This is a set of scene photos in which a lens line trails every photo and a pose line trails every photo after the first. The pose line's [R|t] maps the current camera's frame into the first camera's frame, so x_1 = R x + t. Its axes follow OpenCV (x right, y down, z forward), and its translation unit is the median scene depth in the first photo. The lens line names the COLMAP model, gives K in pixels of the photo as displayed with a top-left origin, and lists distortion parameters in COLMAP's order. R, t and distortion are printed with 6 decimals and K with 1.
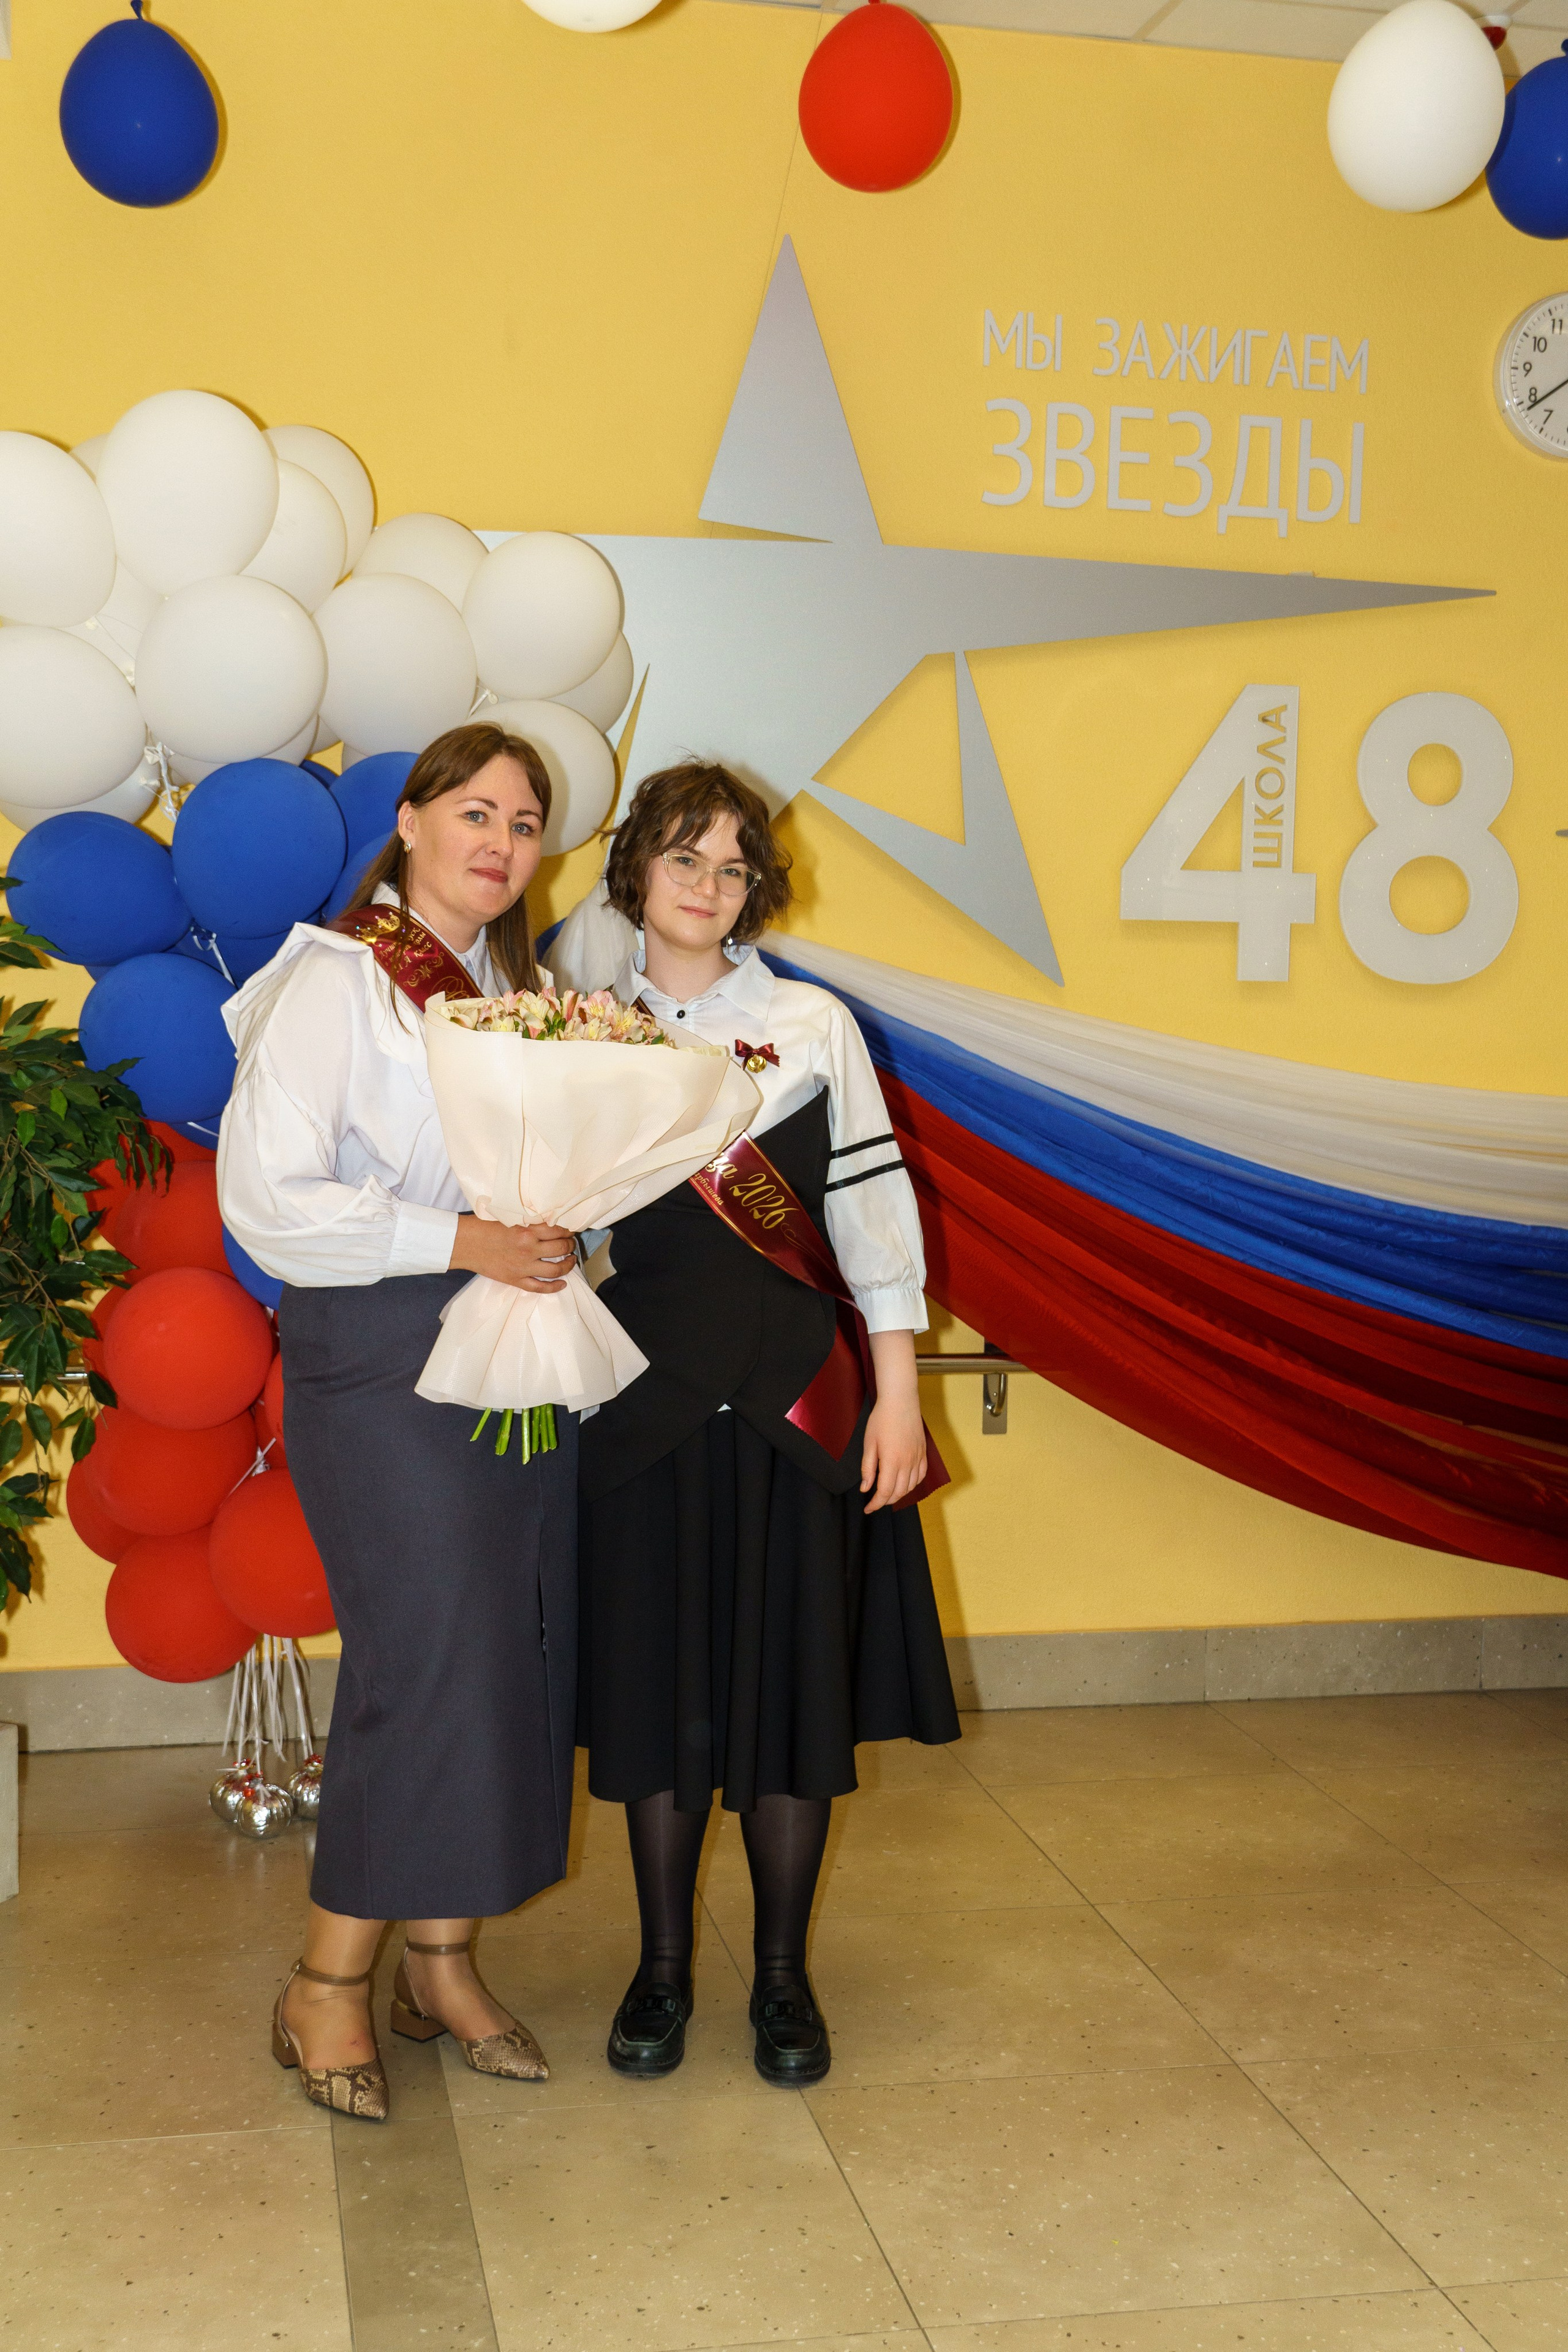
lens RADIAL K [[2624.4, 0, 784.0], [0, 2624.4, 1176.0], [0, 0, 1]] dist [0.019313, -0.003114]
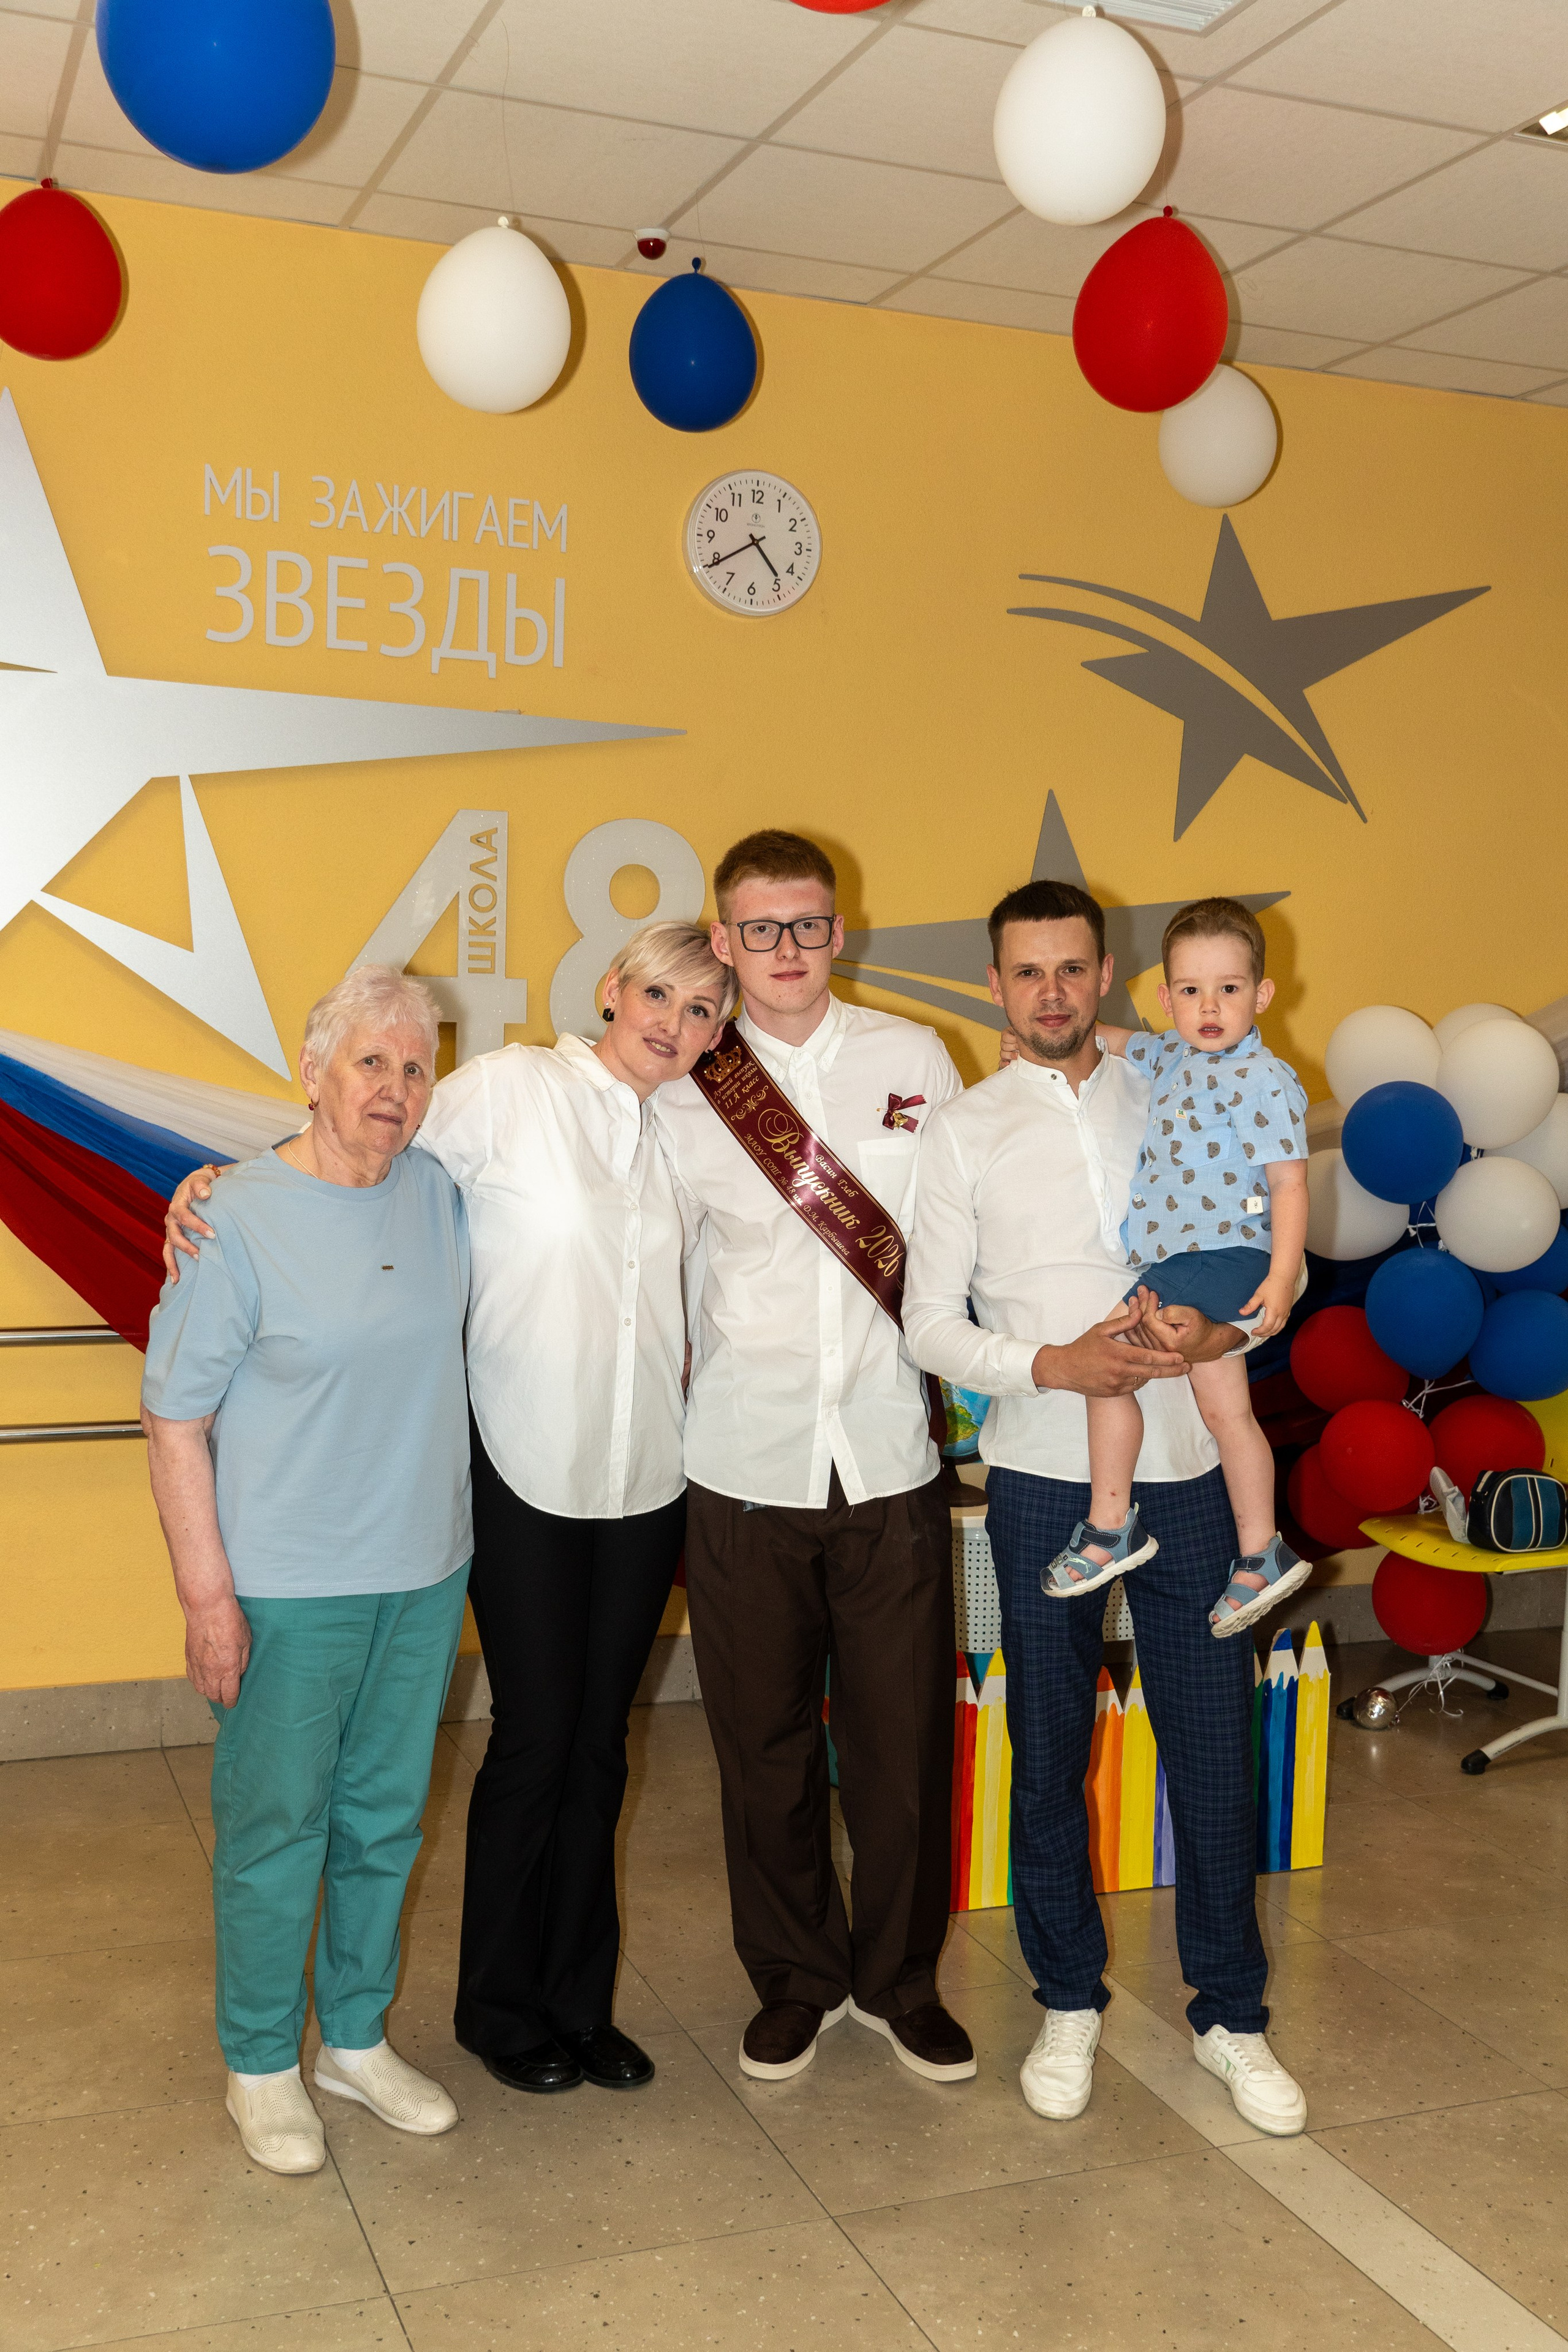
lens RADIAL K [[2379.5, 0, 789.6], [0, 2379.5, 1173.9], [0, 0, 1]] dist [0.010239, -0.002755]
pose [[0.985772, -0.005633, 0.167991, 0.147506], [0.006113, 0.999979, -0.002335, -0.030226], [-0.167974, 0.003329, 0.985786, -0.017134]]
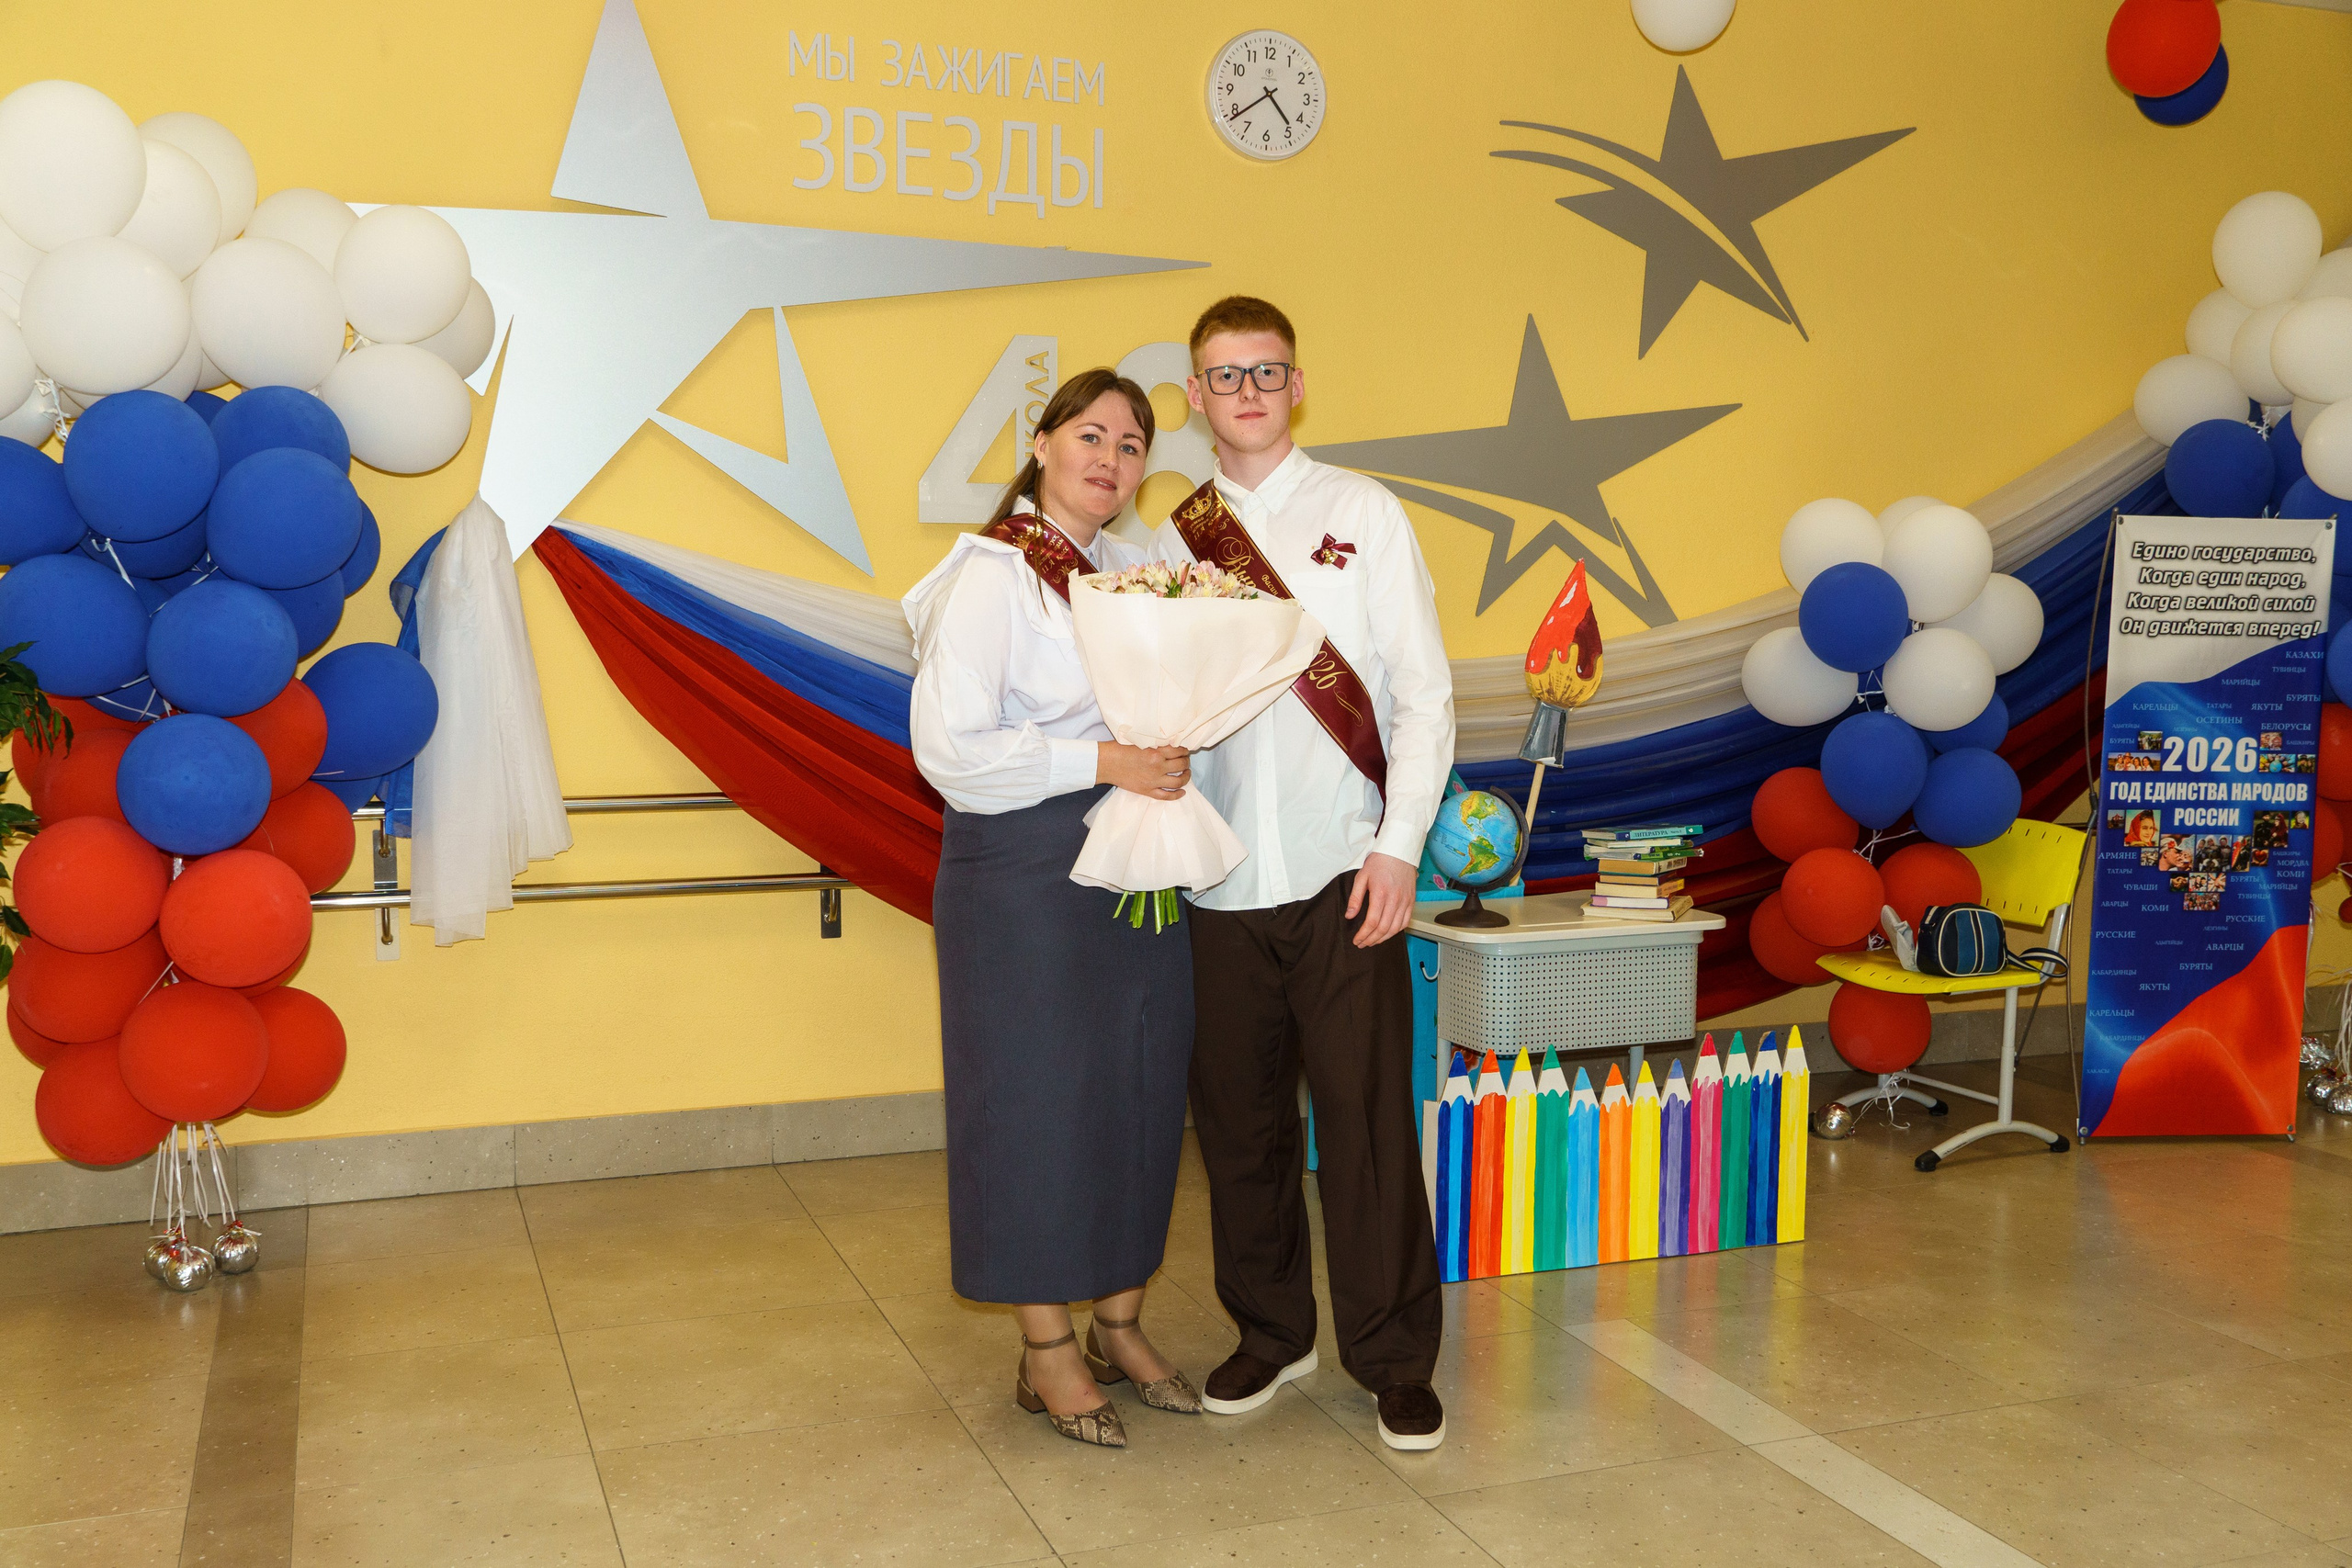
lens RADIAL K [[2169.6, 0, 1176.0], [0, 2169.6, 784.0], [0, 0, 1]] dist [0.006942, -0.006917]
pose [[0.987957, -0.026889, 0.152373, 0.090347], [0.024654, 0.999559, 0.016536, 0.012895], [-0.152750, -0.012581, 0.988185, -0.042694]]
